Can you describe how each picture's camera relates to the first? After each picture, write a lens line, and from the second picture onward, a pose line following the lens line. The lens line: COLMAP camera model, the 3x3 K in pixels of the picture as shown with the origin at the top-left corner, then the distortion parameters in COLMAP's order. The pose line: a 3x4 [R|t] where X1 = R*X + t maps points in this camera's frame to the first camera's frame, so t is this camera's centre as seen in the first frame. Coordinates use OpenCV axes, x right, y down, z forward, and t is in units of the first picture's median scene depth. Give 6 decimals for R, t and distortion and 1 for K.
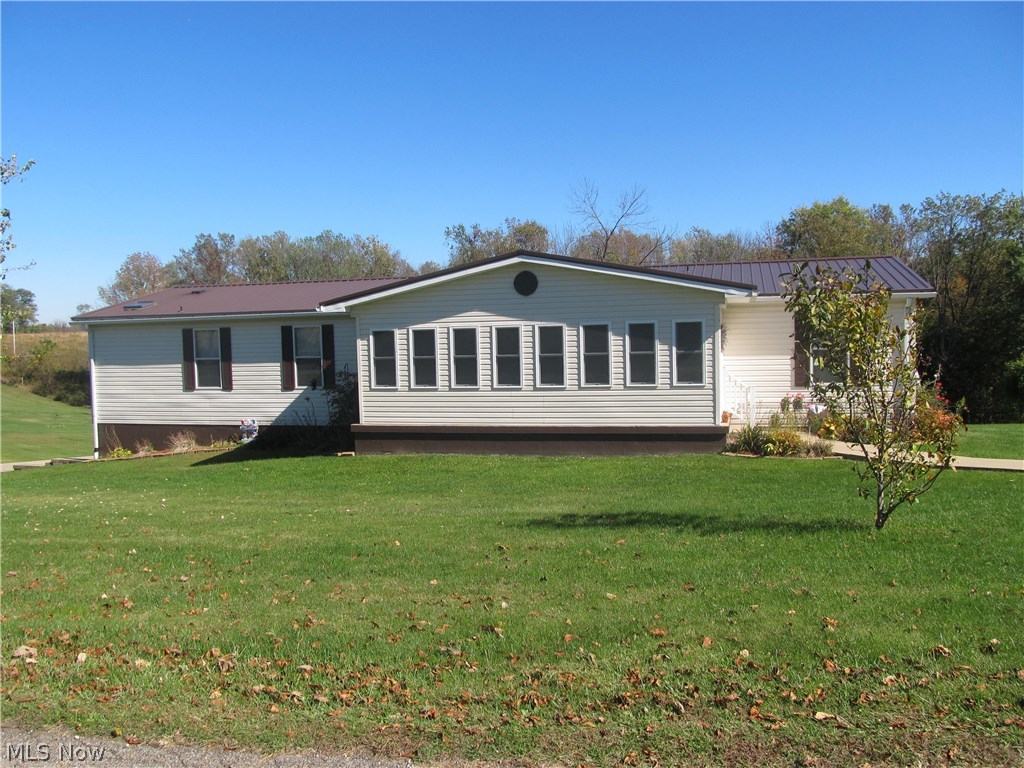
lens RADIAL K [[821.4, 0, 512.0], [0, 821.4, 384.0], [0, 0, 1]] dist [-0.007317, -0.000862]
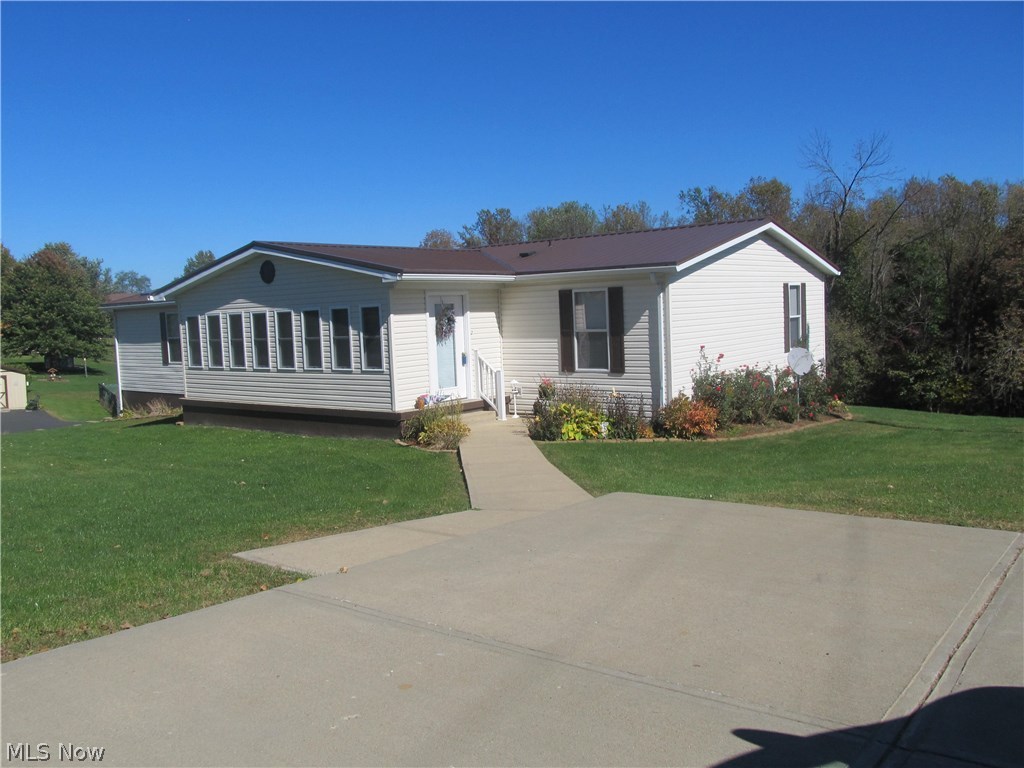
lens RADIAL K [[847.9, 0, 512.0], [0, 847.9, 384.0], [0, 0, 1]] dist [-0.066787, -0.000963]
pose [[0.915491, 0.024685, -0.401581, 0.744189], [-0.009732, 0.999183, 0.039233, -0.022433], [0.402221, -0.032009, 0.914983, 0.116736]]
